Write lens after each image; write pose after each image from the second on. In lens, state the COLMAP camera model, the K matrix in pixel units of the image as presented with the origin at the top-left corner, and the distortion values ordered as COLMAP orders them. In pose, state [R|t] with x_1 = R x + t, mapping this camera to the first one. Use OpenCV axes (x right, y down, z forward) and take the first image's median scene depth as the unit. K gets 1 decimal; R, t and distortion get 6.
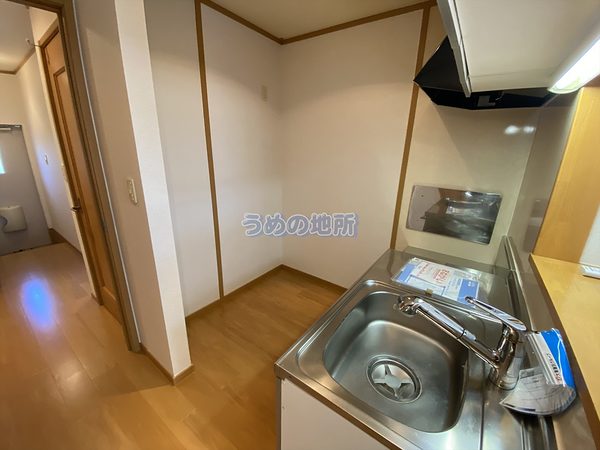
lens RADIAL K [[243.4, 0, 300.0], [0, 243.4, 225.0], [0, 0, 1]] dist [-0.001160, -0.000119]
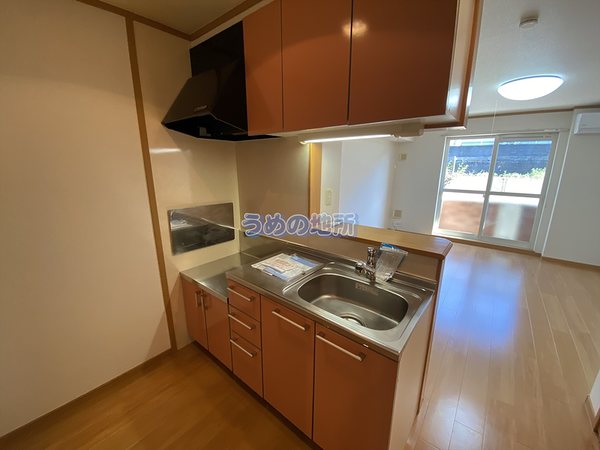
lens RADIAL K [[249.5, 0, 300.0], [0, 249.5, 225.0], [0, 0, 1]] dist [0.001021, 0.000083]
pose [[0.056971, -0.263284, 0.963035, -0.509913], [0.300709, 0.924332, 0.234913, -0.211261], [-0.952013, 0.276210, 0.131832, 0.469934]]
